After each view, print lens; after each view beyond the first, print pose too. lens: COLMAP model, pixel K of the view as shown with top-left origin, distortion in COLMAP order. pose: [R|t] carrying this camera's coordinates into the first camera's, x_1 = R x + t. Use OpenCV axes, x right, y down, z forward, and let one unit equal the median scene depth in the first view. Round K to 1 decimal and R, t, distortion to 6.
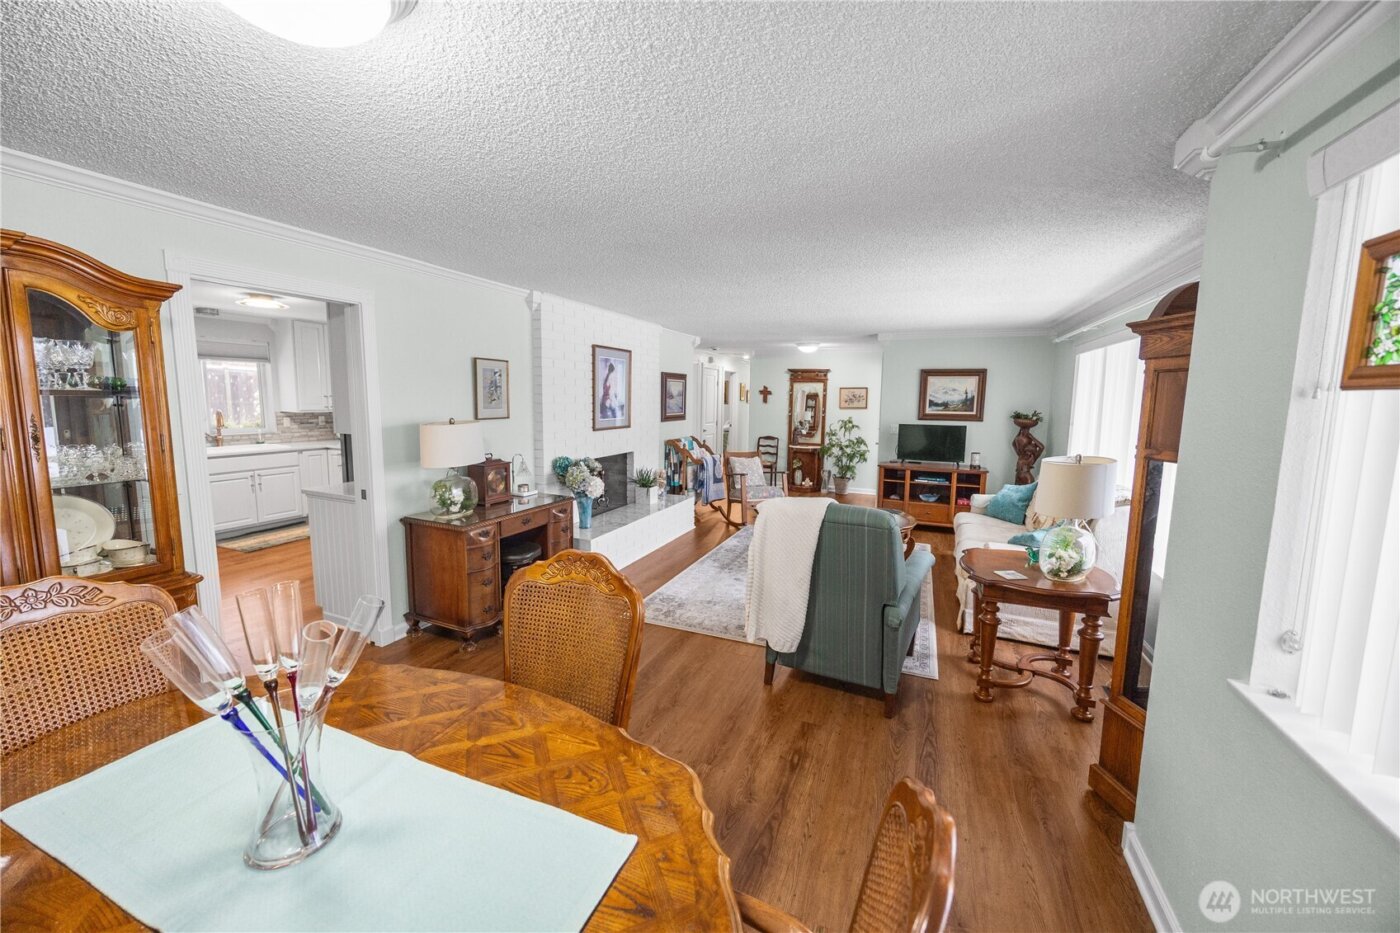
lens RADIAL K [[547.6, 0, 698.6], [0, 547.6, 460.6], [0, 0, 1]] dist [-0.000899, -0.000024]
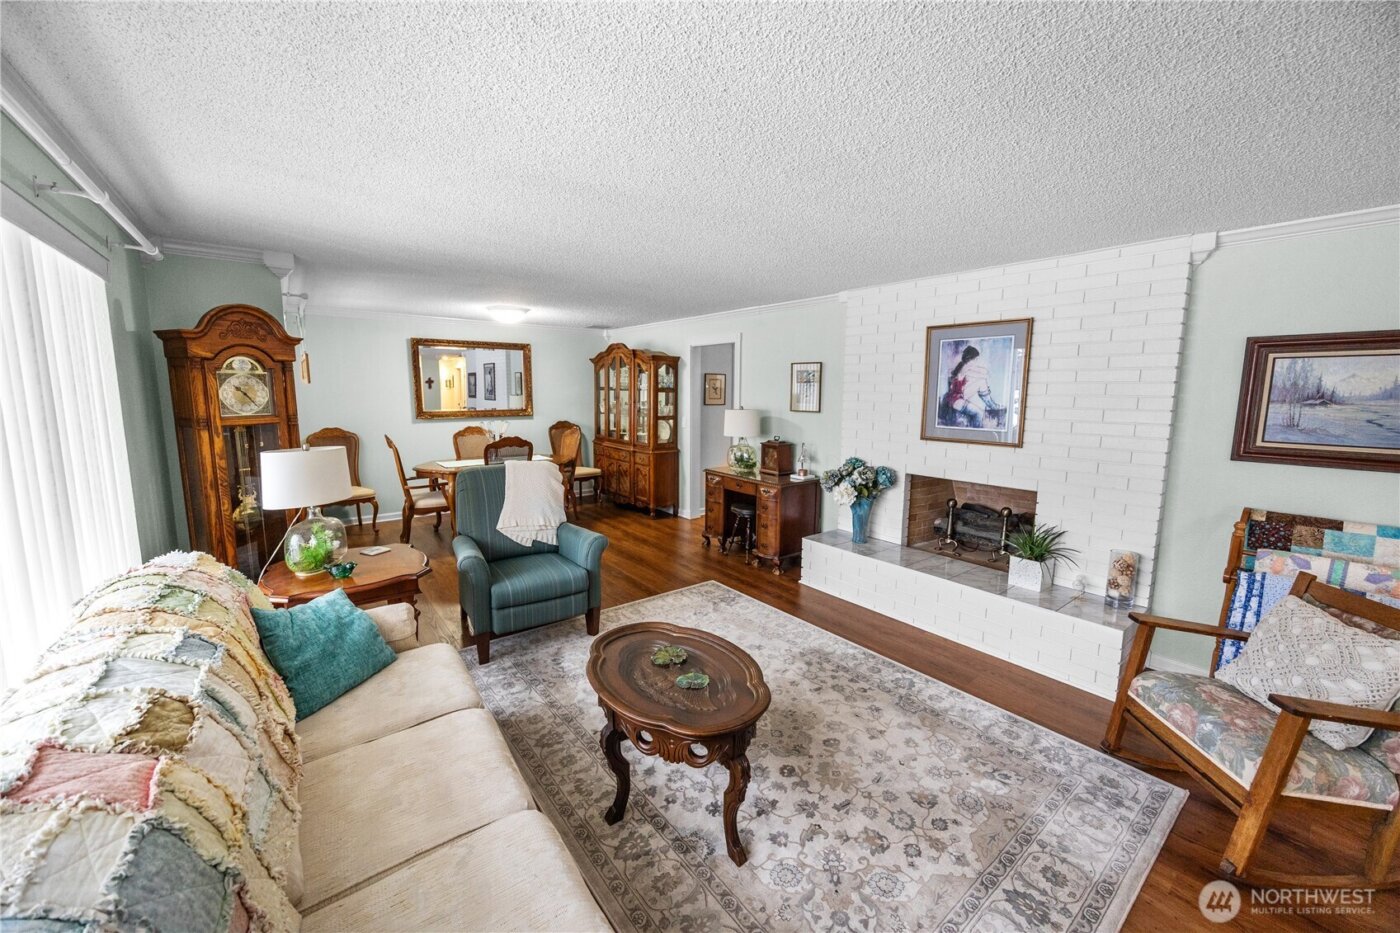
lens RADIAL K [[547.6, 0, 700.4], [0, 547.6, 459.9], [0, 0, 1]] dist [-0.000899, -0.000024]
pose [[-0.504856, 0.101437, -0.857223, 0.643248], [-0.110576, 0.977290, 0.180768, -0.133181], [0.856092, 0.186050, -0.482175, 1.130020]]
